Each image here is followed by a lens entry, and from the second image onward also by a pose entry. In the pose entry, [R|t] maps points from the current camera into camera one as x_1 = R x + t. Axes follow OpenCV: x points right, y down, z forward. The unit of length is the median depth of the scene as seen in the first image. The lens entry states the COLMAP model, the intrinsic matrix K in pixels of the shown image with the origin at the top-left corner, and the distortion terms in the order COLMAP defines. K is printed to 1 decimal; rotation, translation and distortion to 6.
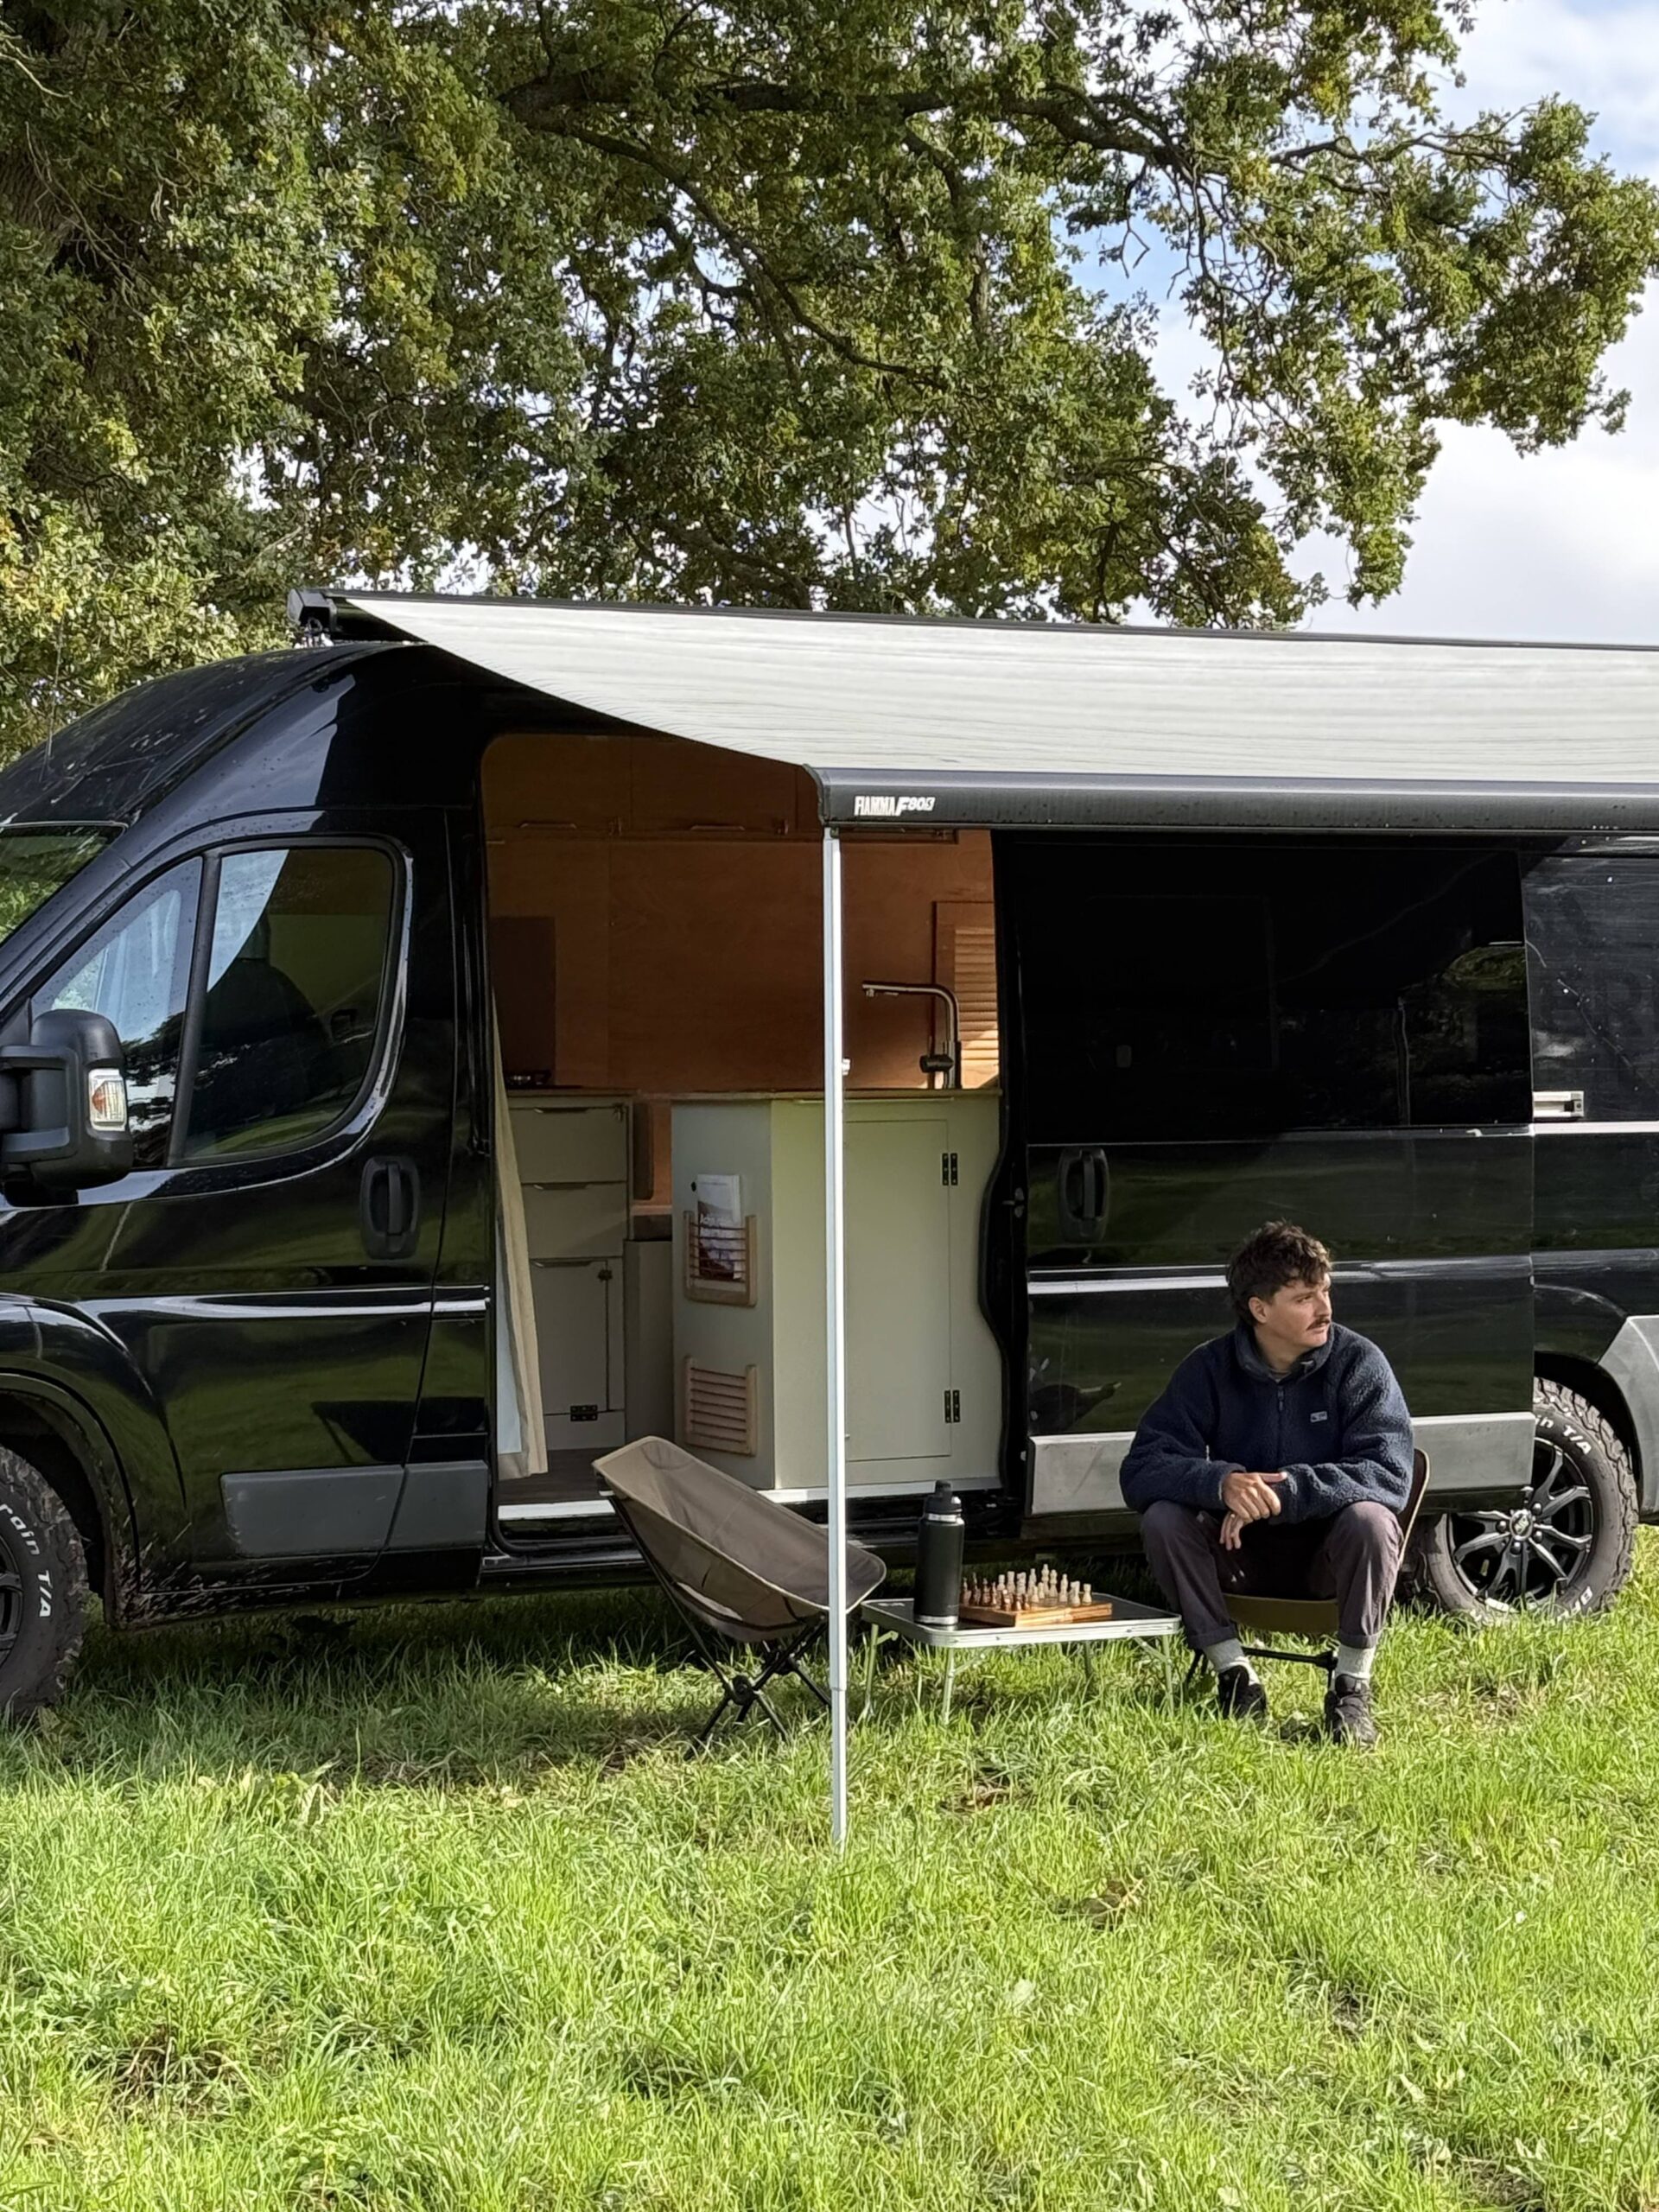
lens RADIAL K [[4610.3, 0, 829.5], [0, 4610.3, 1118.4], [0, 0, 1]] dist [0.183896, 0.000000]
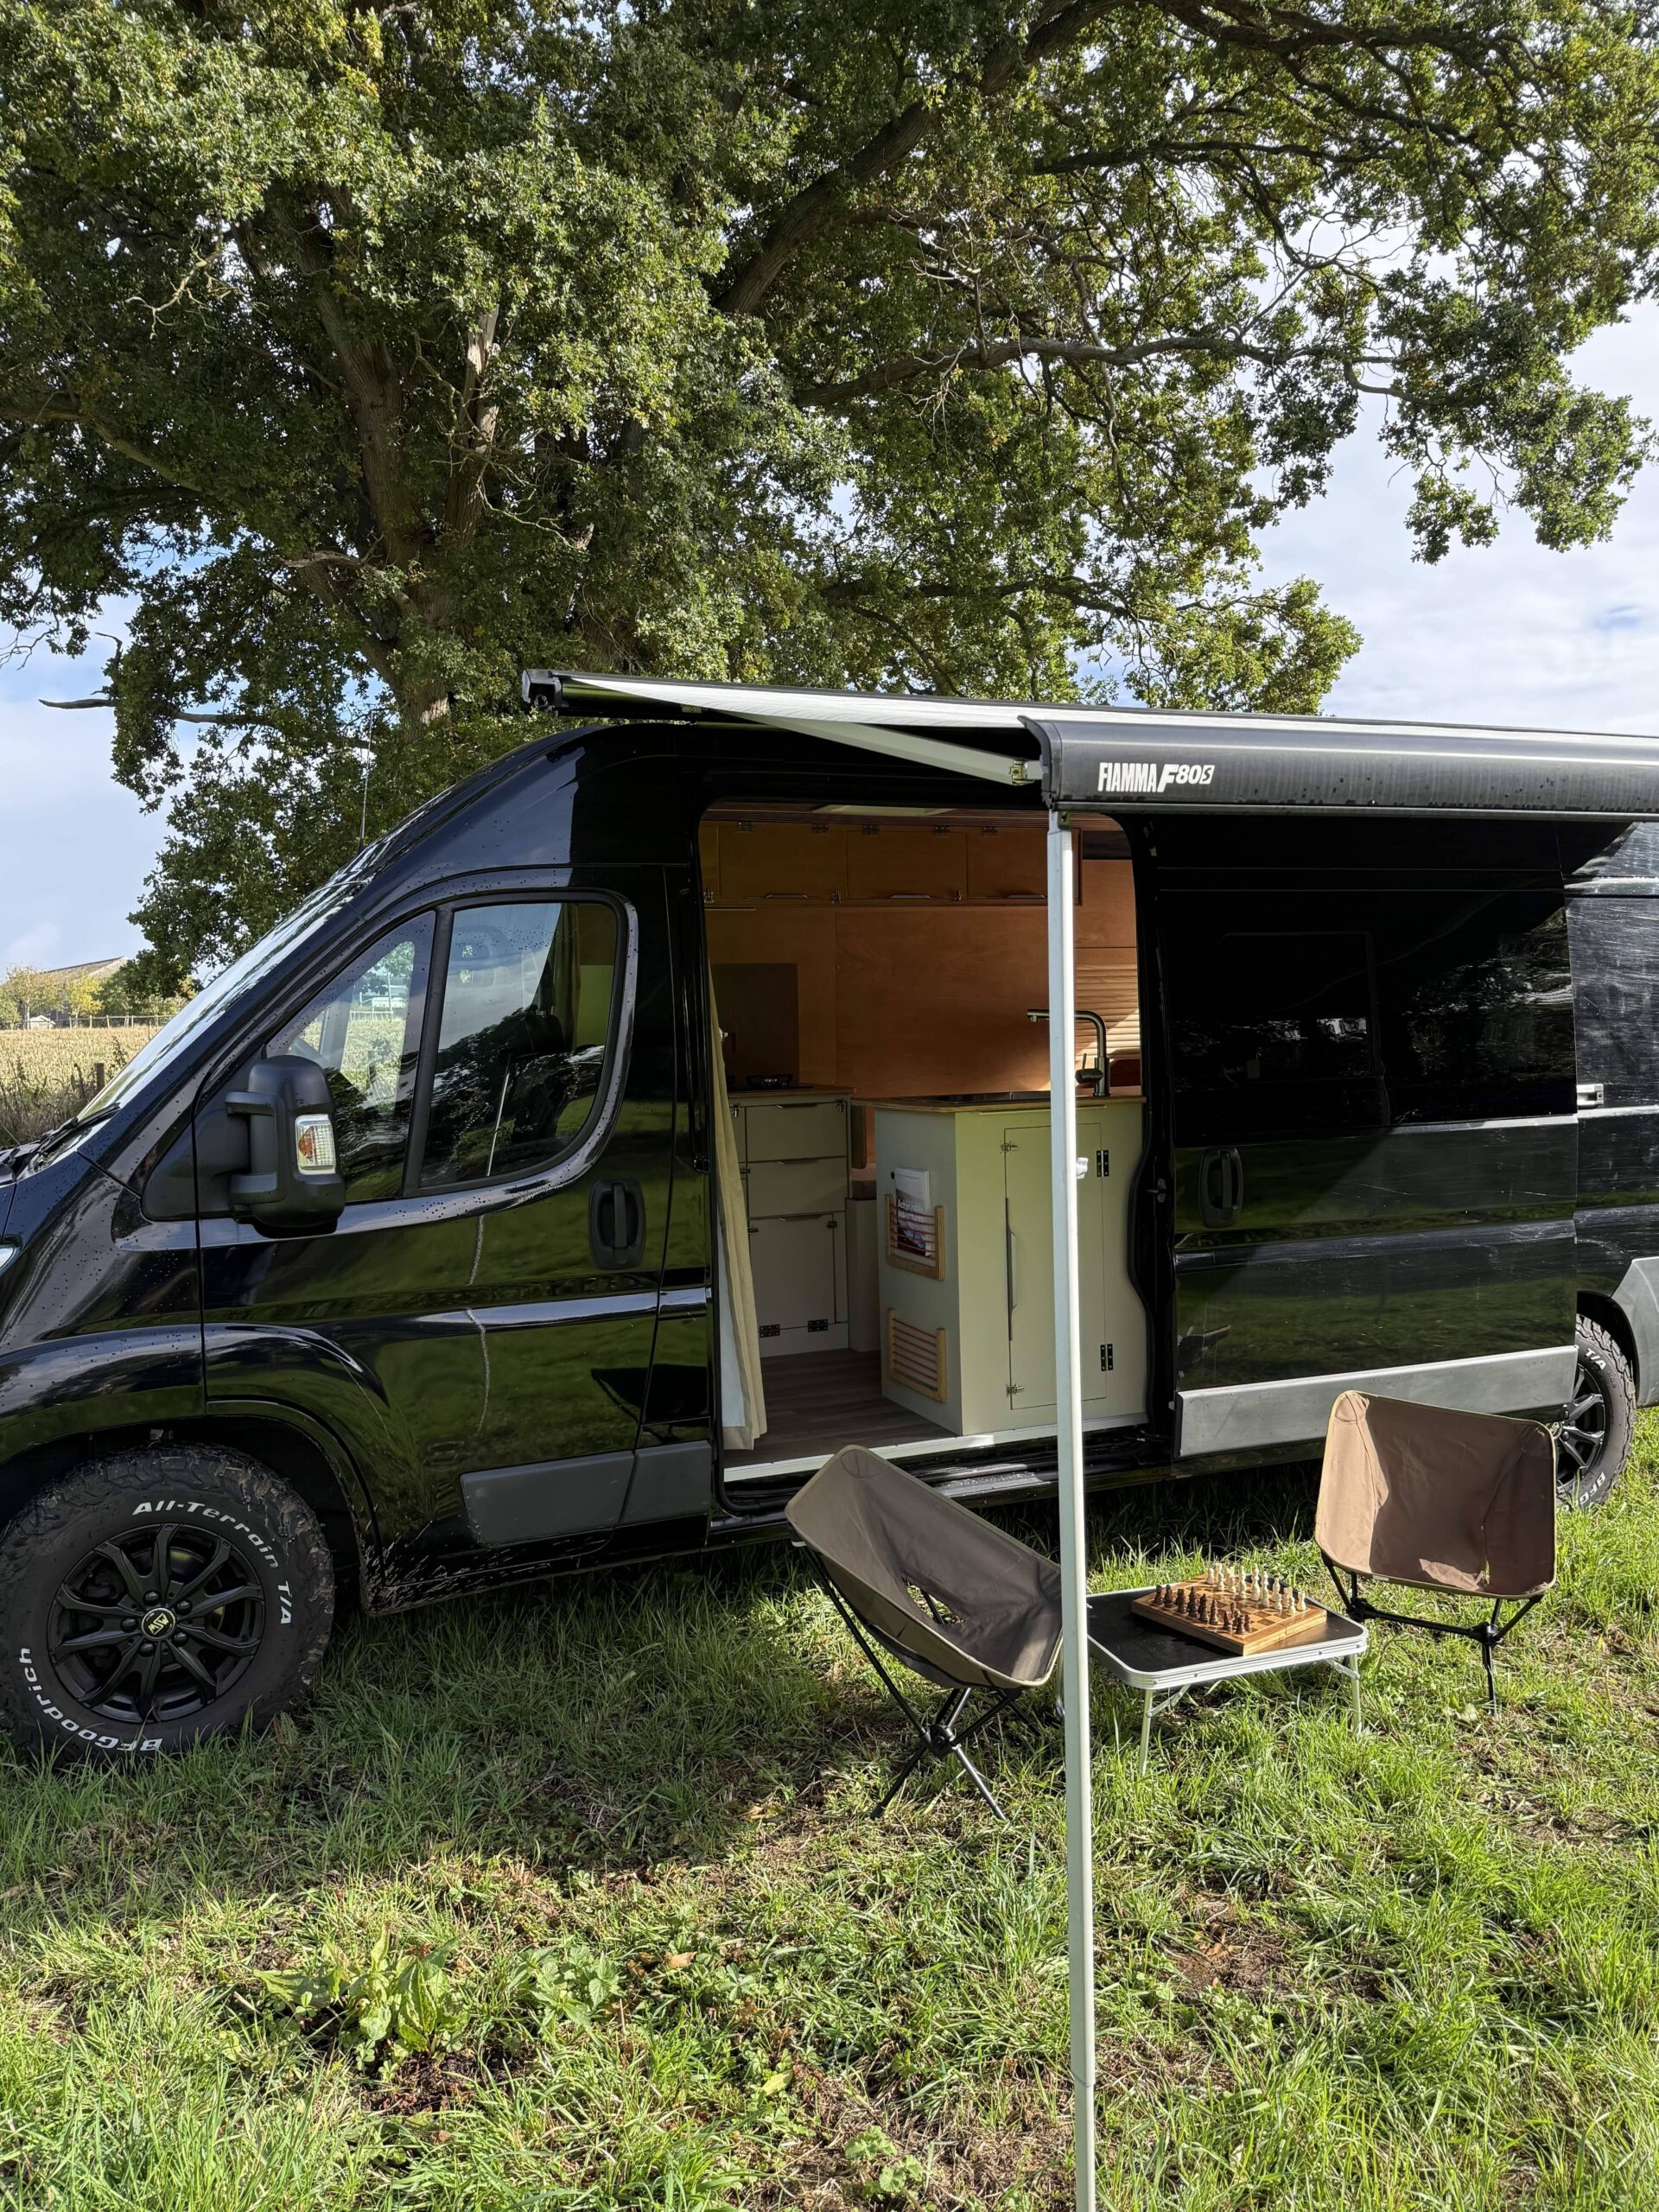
lens RADIAL K [[1681.9, 0, 812.3], [0, 1681.9, 1102.3], [0, 0, 1]] dist [0.056979, -0.041625]
pose [[0.995896, -0.011182, -0.089808, -0.009685], [0.014599, 0.999191, 0.037479, -0.021591], [0.089317, -0.038636, 0.995254, 0.526556]]
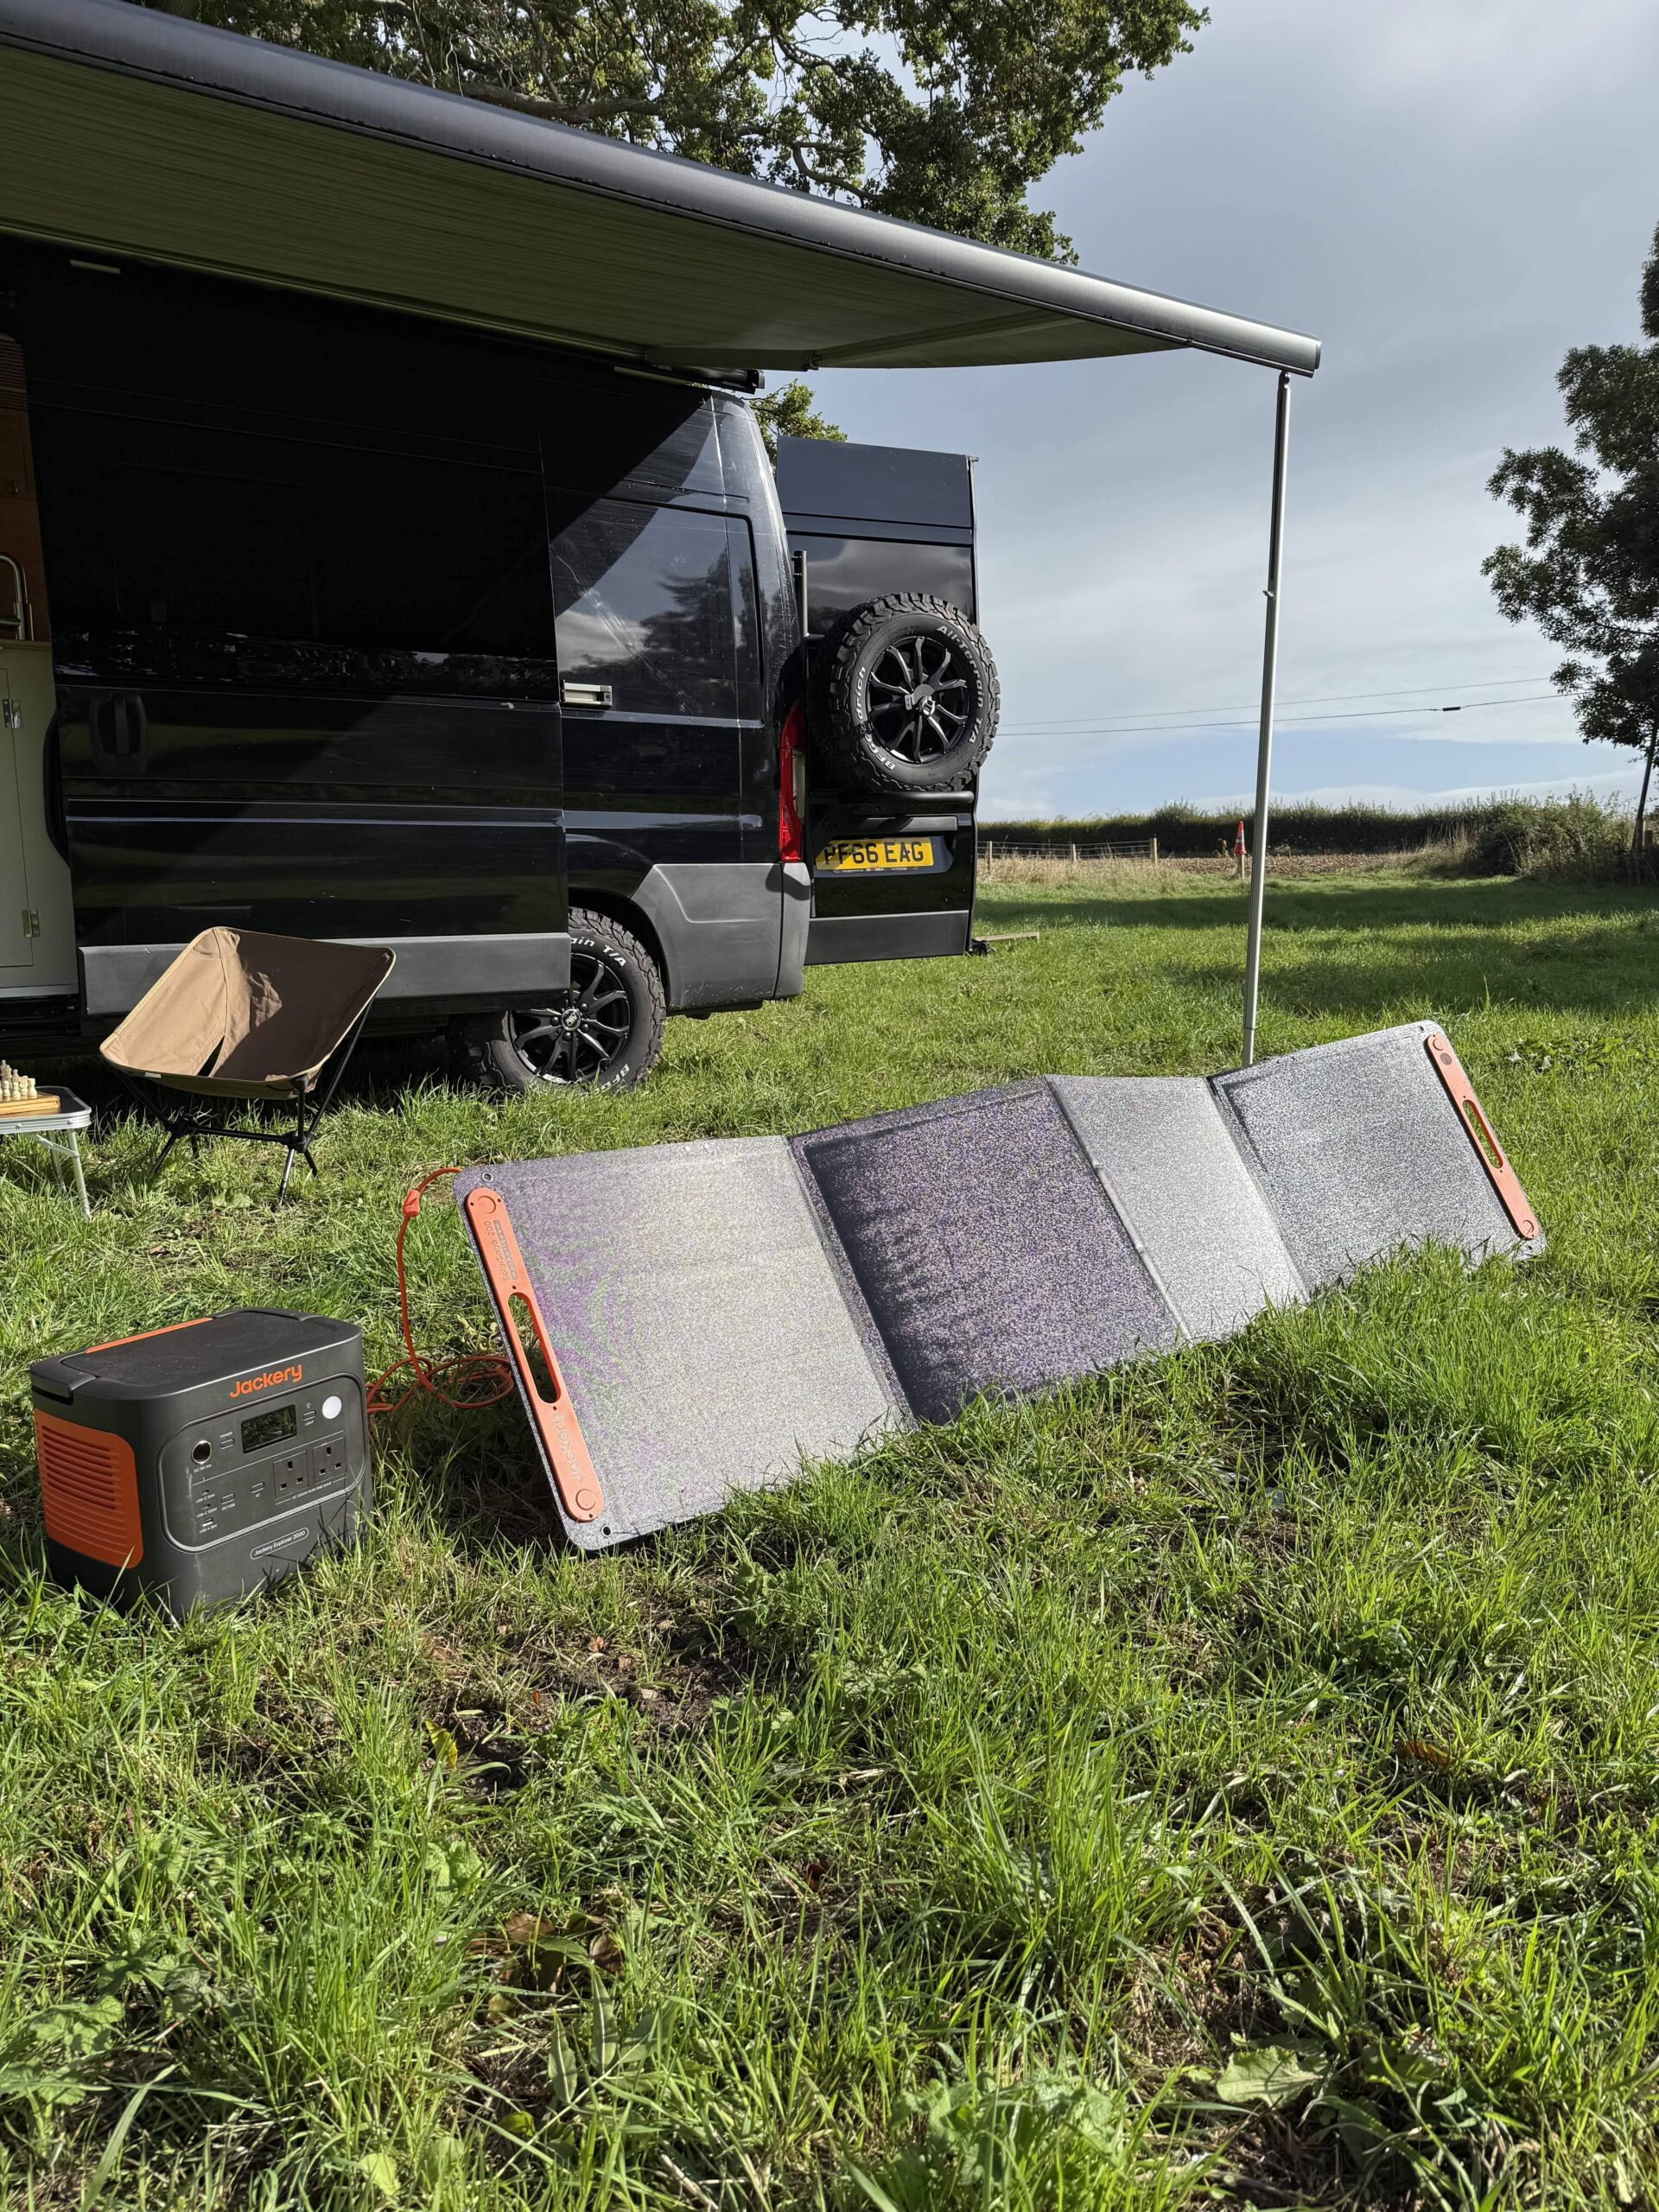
lens RADIAL K [[1617.7, 0, 843.7], [0, 1617.7, 1117.2], [0, 0, 1]] dist [0.034307, -0.012341]
pose [[0.989011, -0.024438, 0.145806, 0.159152], [0.003383, 0.989725, 0.142941, 0.049292], [-0.147801, -0.140877, 0.978932, 0.528338]]
